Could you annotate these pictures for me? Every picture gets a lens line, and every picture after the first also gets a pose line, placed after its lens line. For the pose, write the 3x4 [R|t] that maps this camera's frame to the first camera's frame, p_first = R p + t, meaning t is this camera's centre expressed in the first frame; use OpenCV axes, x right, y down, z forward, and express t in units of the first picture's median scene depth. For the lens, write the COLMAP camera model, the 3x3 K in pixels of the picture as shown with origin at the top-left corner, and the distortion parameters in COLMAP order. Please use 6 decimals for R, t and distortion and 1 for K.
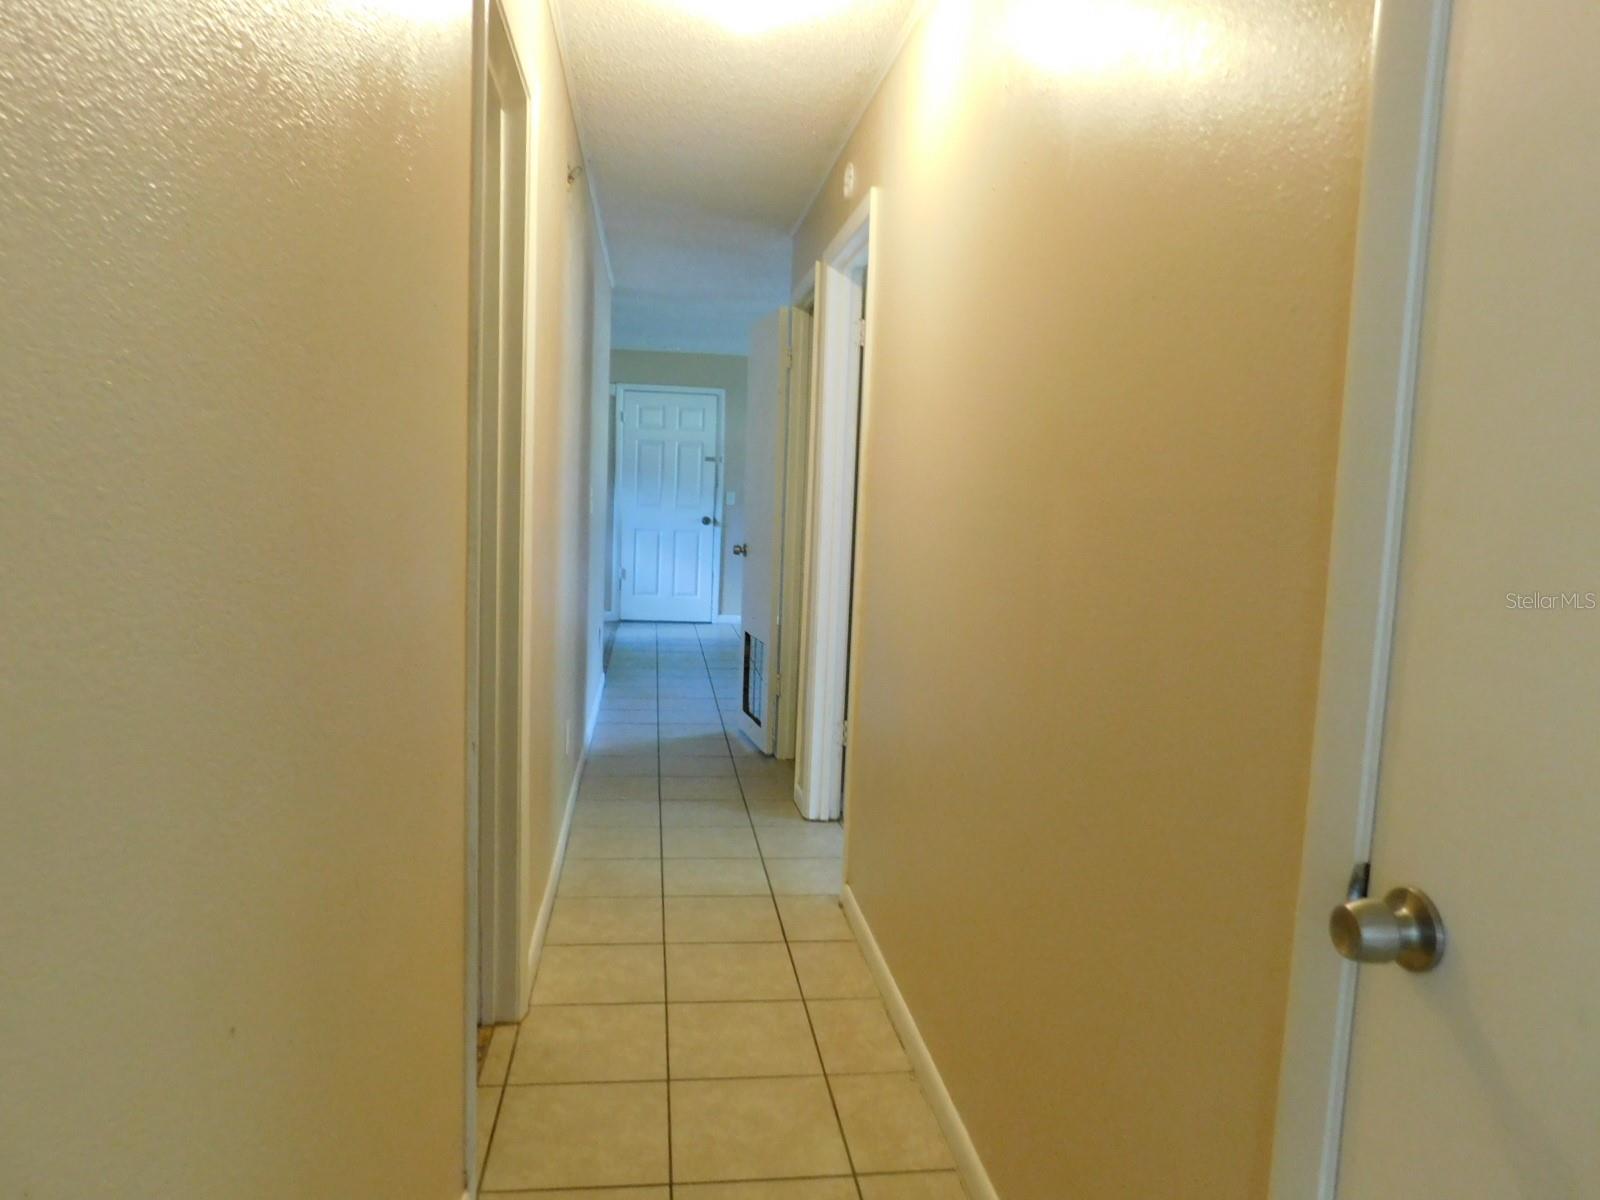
lens RADIAL K [[1067.1, 0, 798.5], [0, 1067.1, 596.2], [0, 0, 1]] dist [-0.040101, 0.029120]
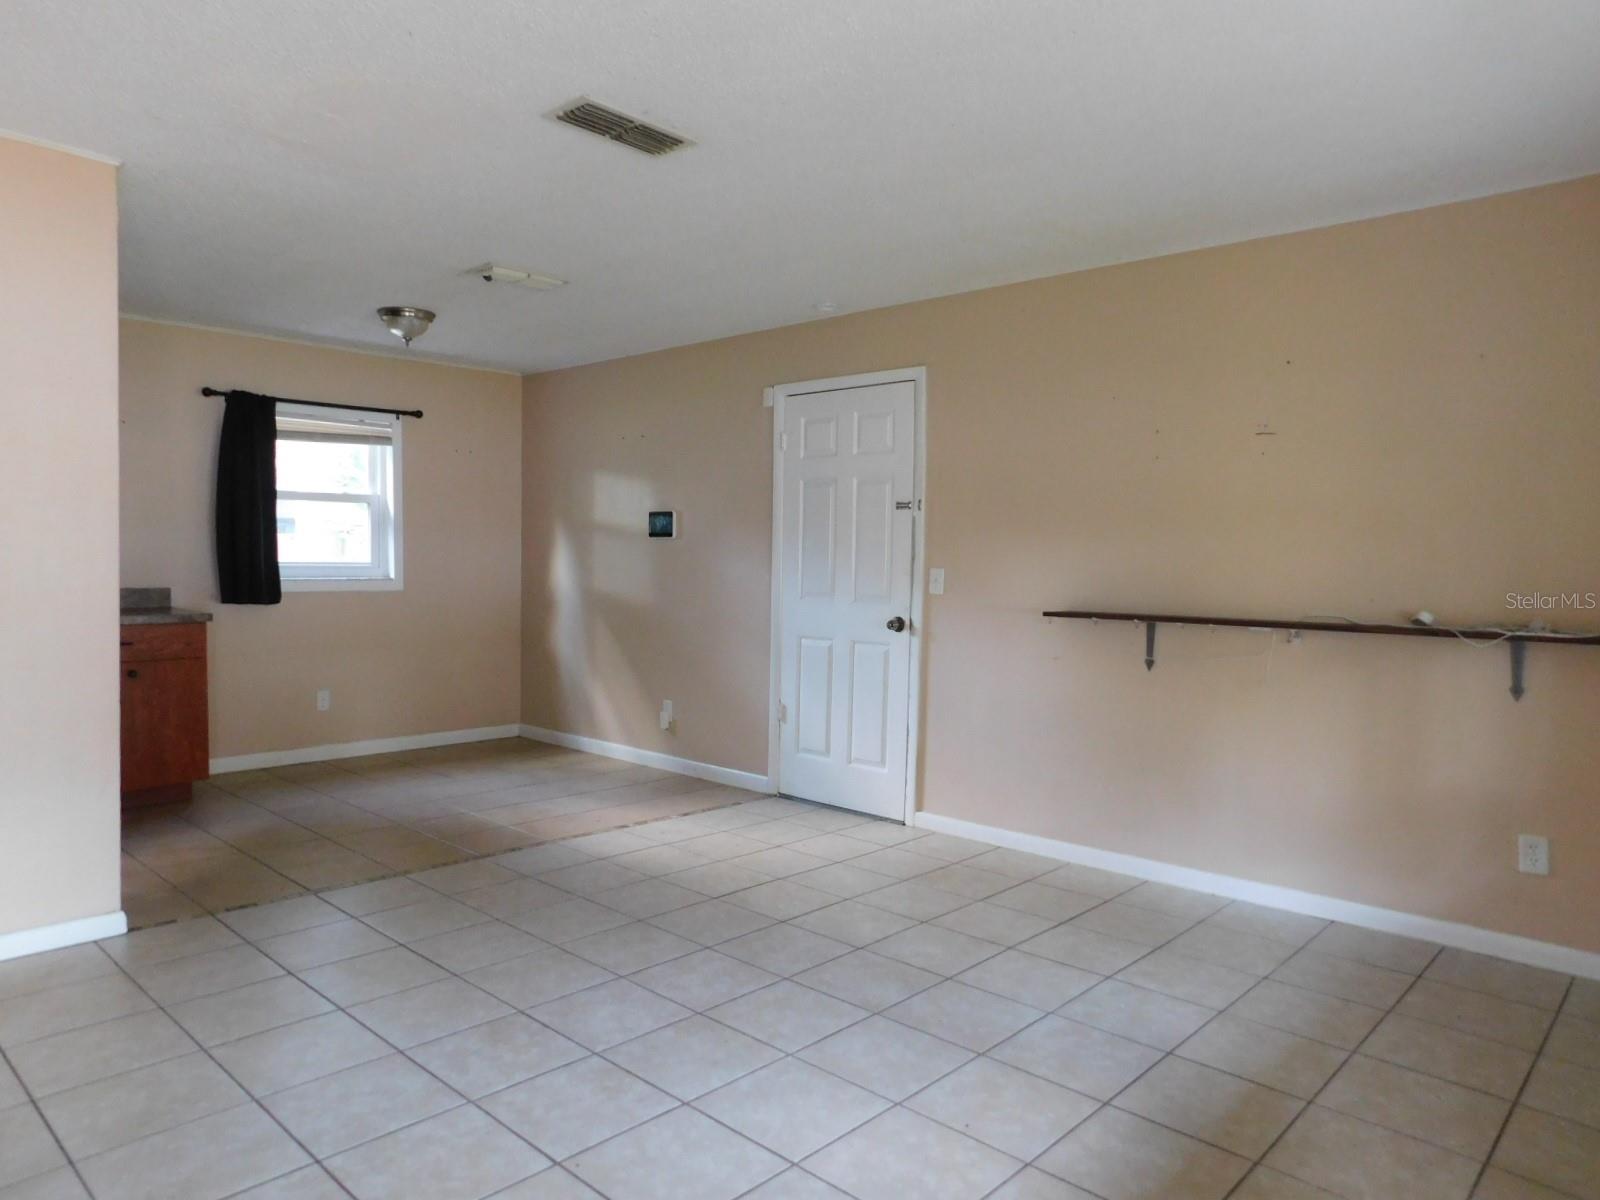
lens RADIAL K [[1067.1, 0, 792.4], [0, 1067.1, 607.6], [0, 0, 1]] dist [-0.040101, 0.029120]
pose [[0.623693, 0.011109, -0.781591, 0.285916], [-0.071577, 0.996510, -0.042953, -0.053357], [0.778385, 0.082733, 0.622311, 0.639910]]
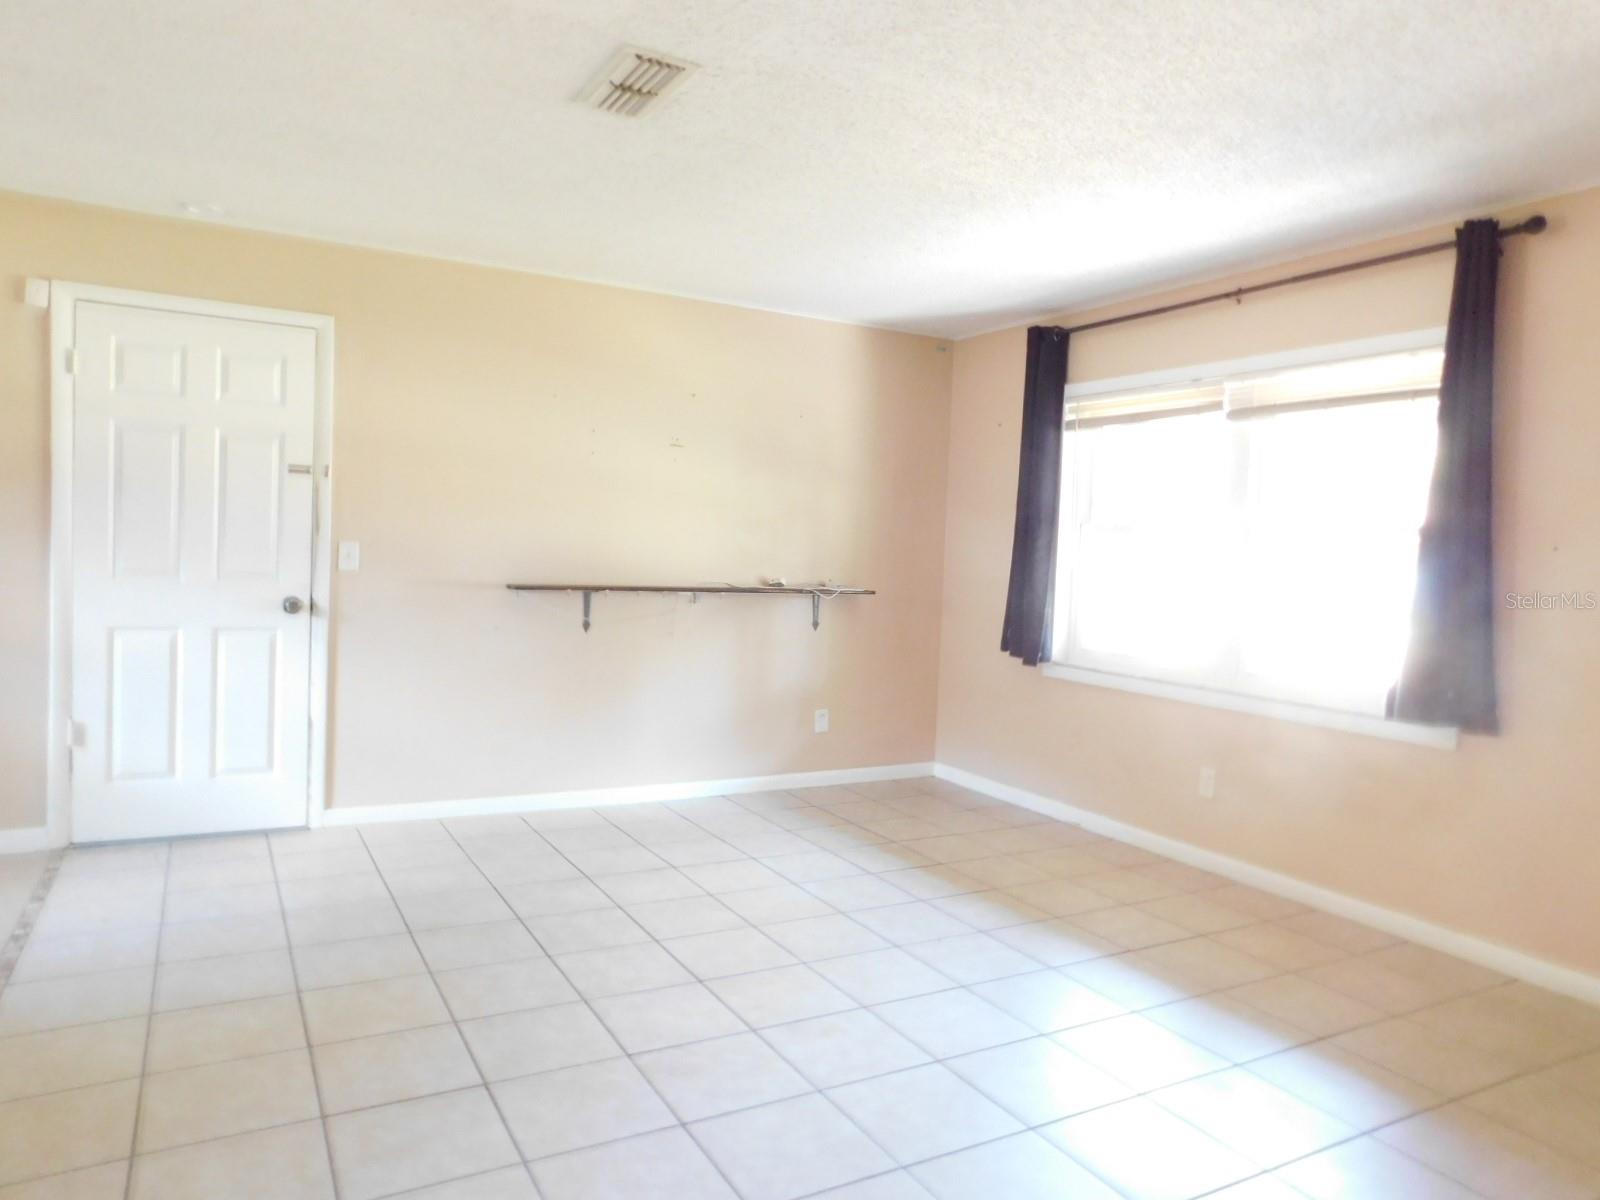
lens RADIAL K [[1067.1, 0, 805.0], [0, 1067.1, 599.1], [0, 0, 1]] dist [-0.040101, 0.029120]
pose [[0.935094, -0.015227, 0.354072, -0.042222], [0.029305, 0.998977, -0.034434, -0.051771], [-0.353186, 0.042575, 0.934584, 0.505557]]
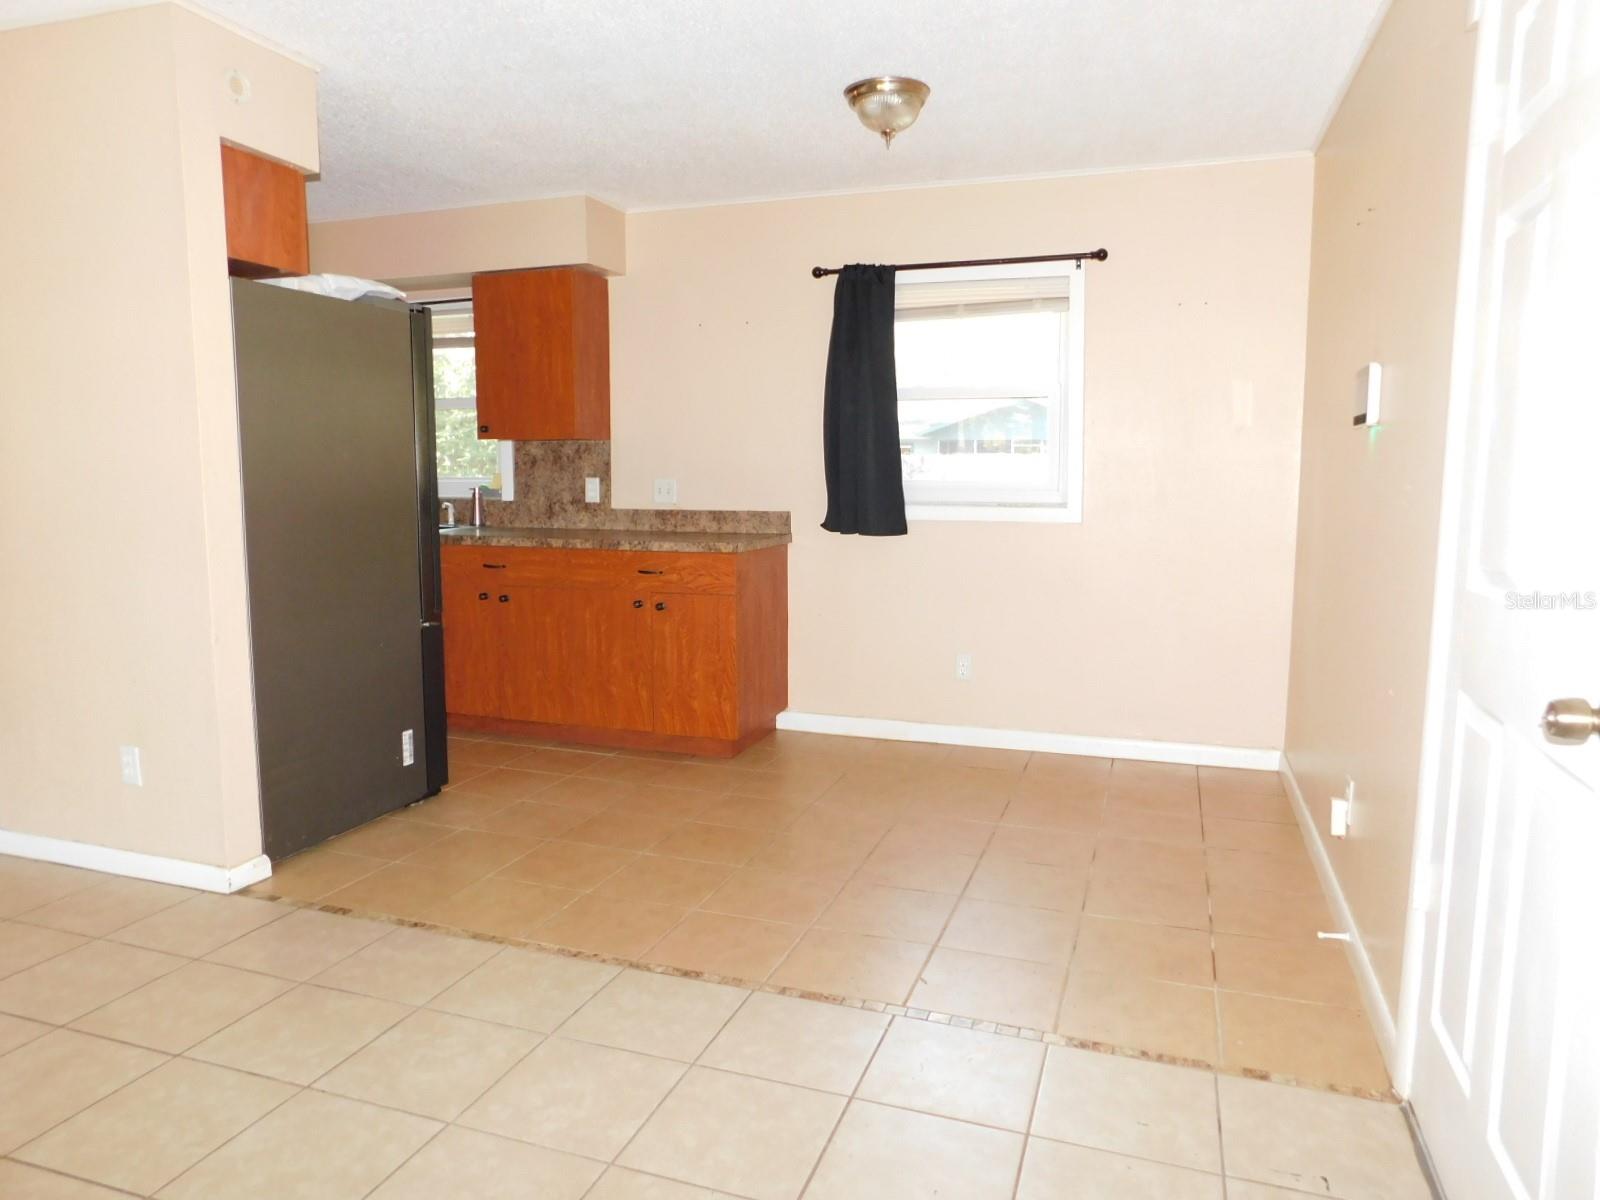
lens RADIAL K [[1067.1, 0, 797.8], [0, 1067.1, 606.7], [0, 0, 1]] dist [-0.040101, 0.029120]
pose [[-0.457481, 0.074223, -0.886116, 0.069054], [-0.108333, 0.984435, 0.138388, -0.090763], [0.882596, 0.159305, -0.442320, 0.969146]]
